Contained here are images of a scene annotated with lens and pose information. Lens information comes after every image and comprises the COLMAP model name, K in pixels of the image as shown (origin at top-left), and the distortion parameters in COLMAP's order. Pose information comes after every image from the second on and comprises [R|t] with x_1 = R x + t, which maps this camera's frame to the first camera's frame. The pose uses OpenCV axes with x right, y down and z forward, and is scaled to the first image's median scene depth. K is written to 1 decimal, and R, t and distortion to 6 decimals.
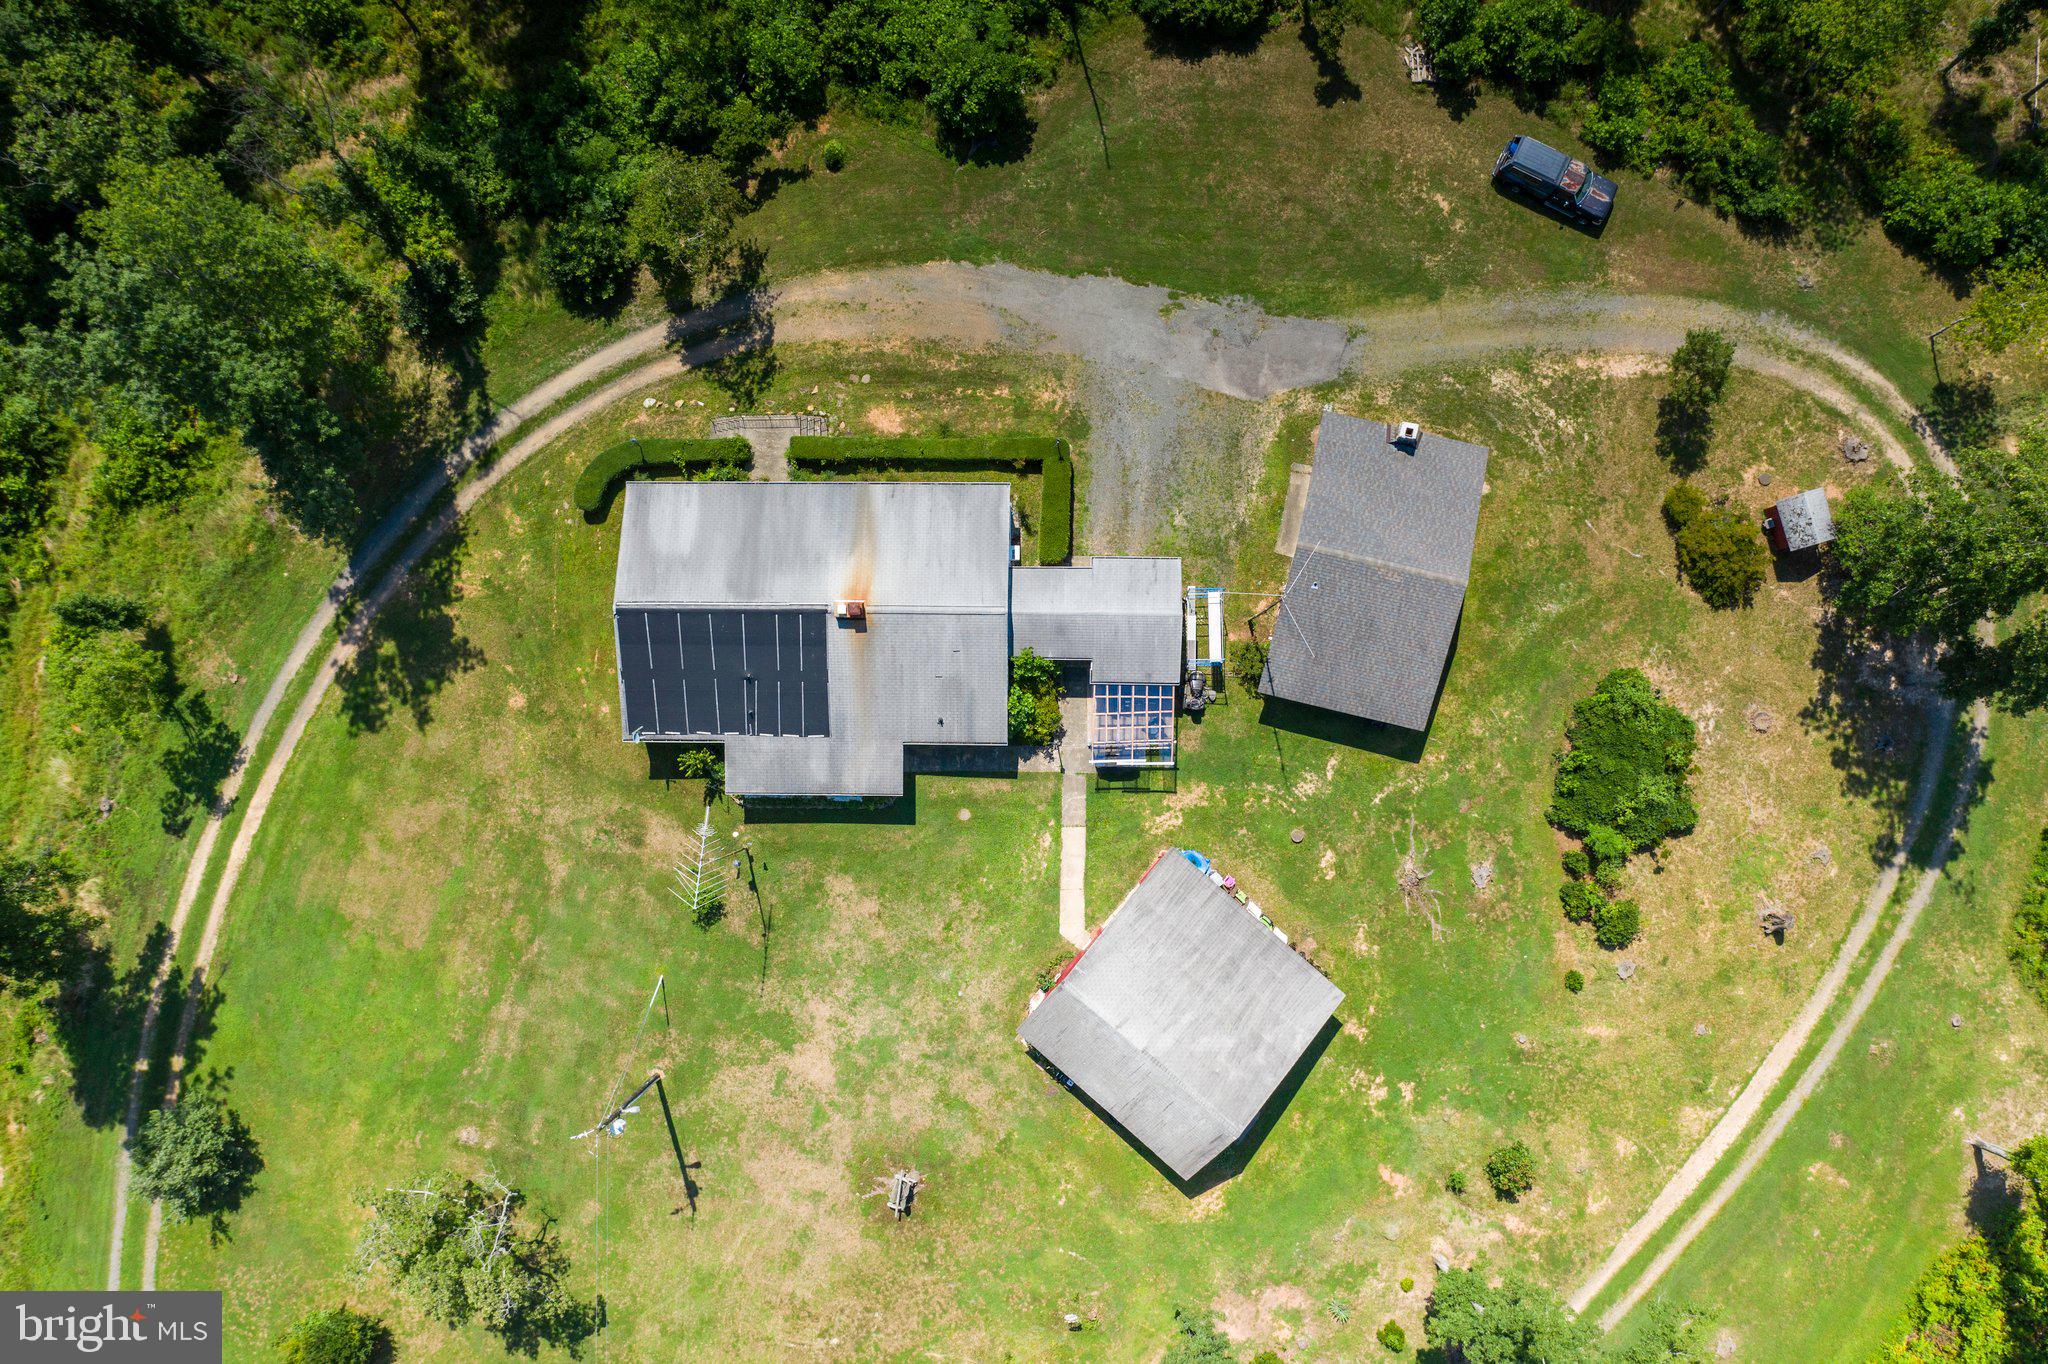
lens RADIAL K [[1658.4, 0, 998.0], [0, 1658.4, 682.8], [0, 0, 1]] dist [-0.008212, -0.005831]
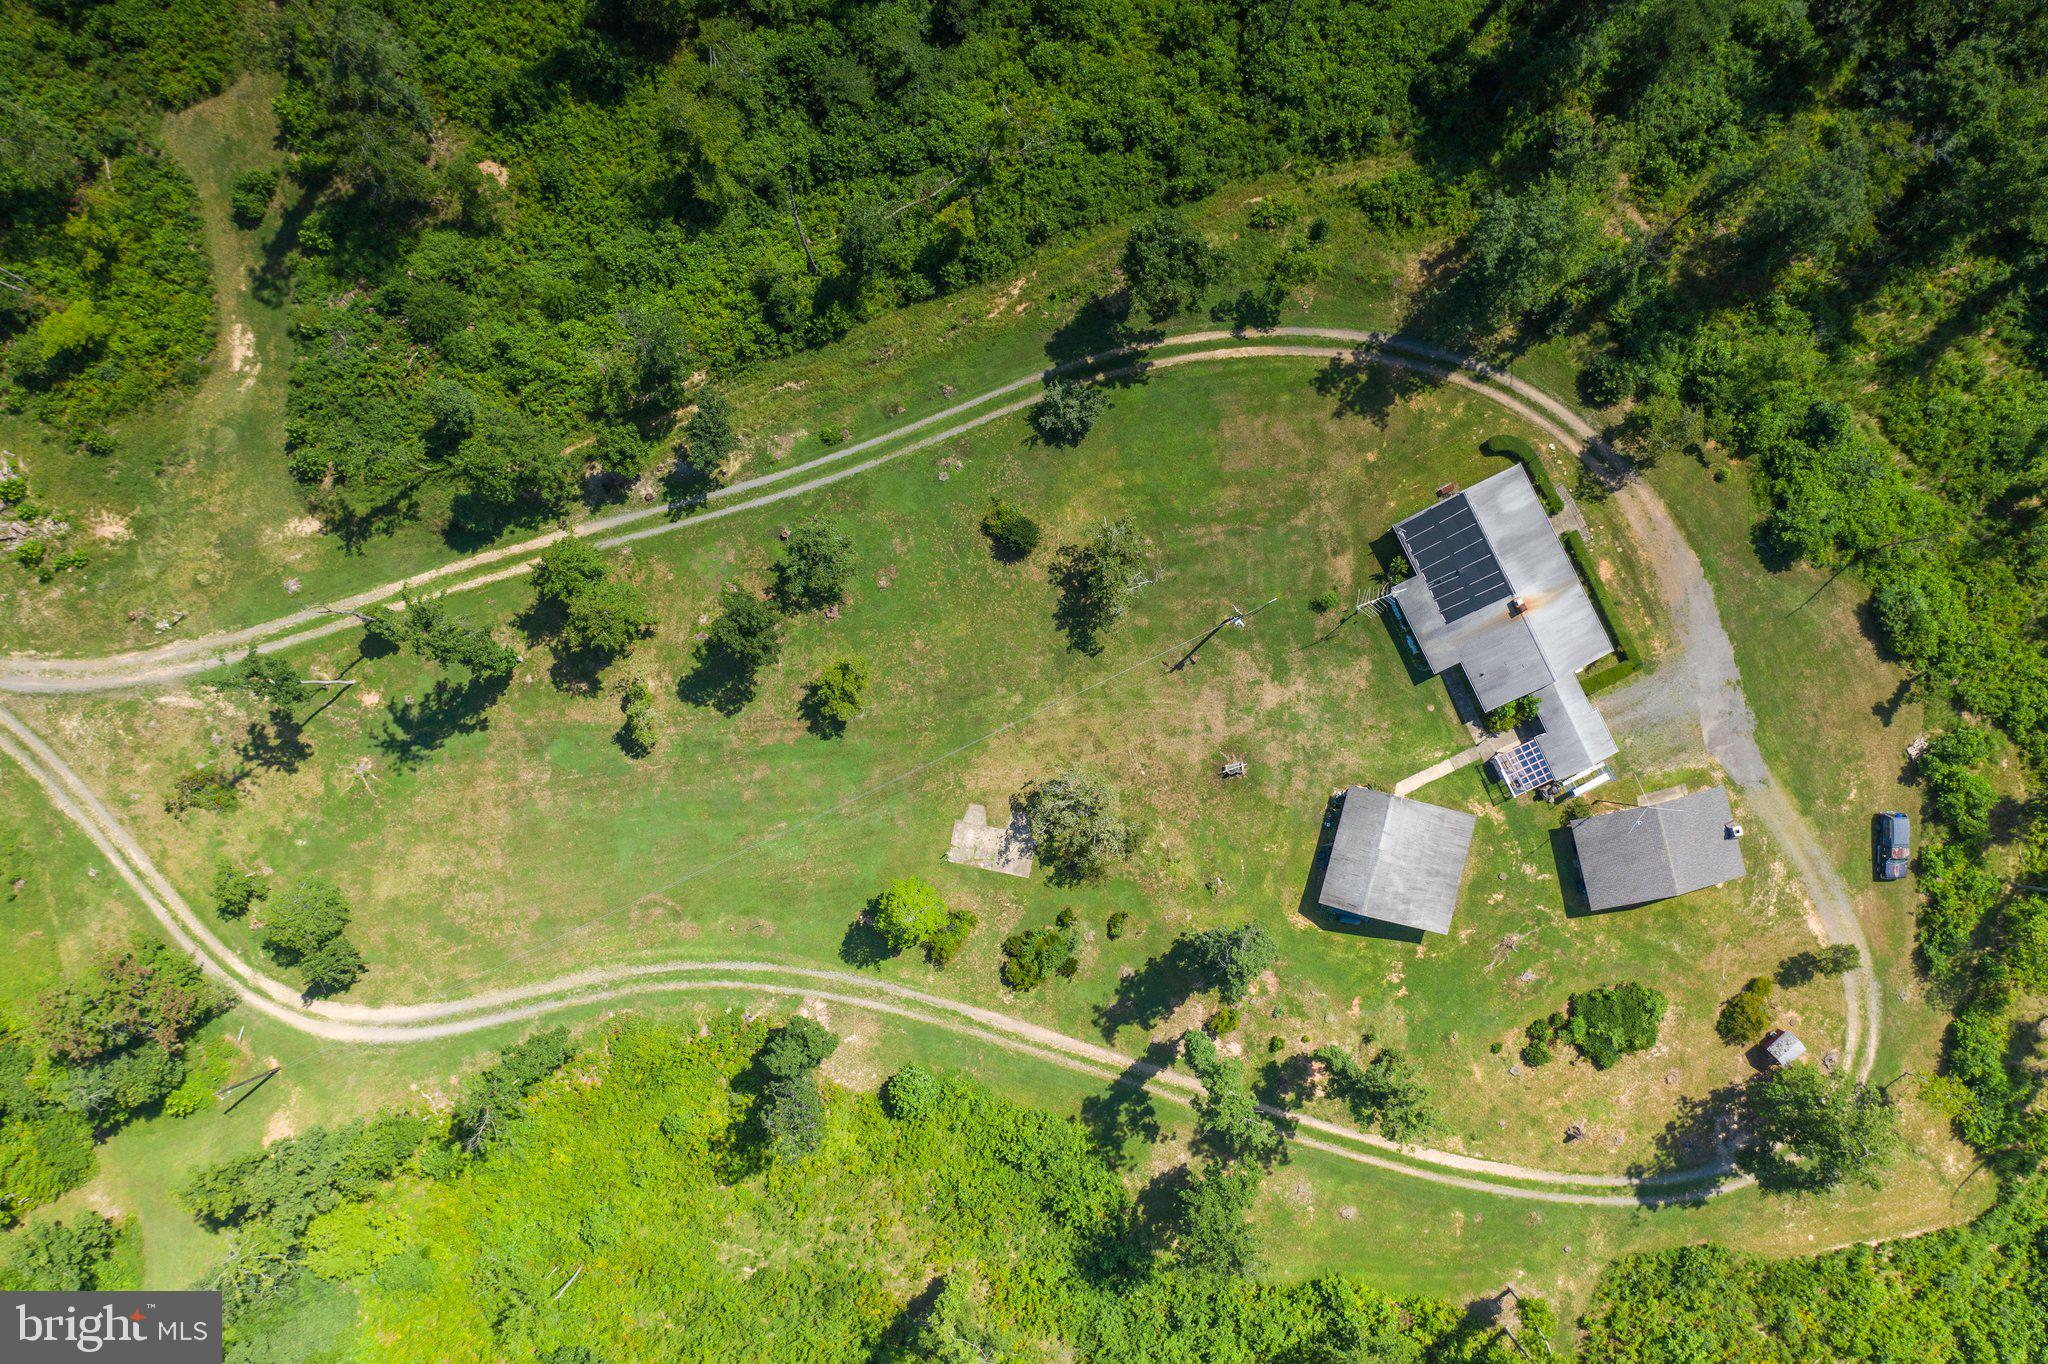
lens RADIAL K [[1658.4, 0, 998.0], [0, 1658.4, 682.8], [0, 0, 1]] dist [-0.008212, -0.005831]
pose [[0.446769, 0.894649, -0.000638, -0.252349], [-0.893748, 0.446351, 0.044551, 0.405125], [0.040142, -0.019334, 0.999007, -0.824480]]
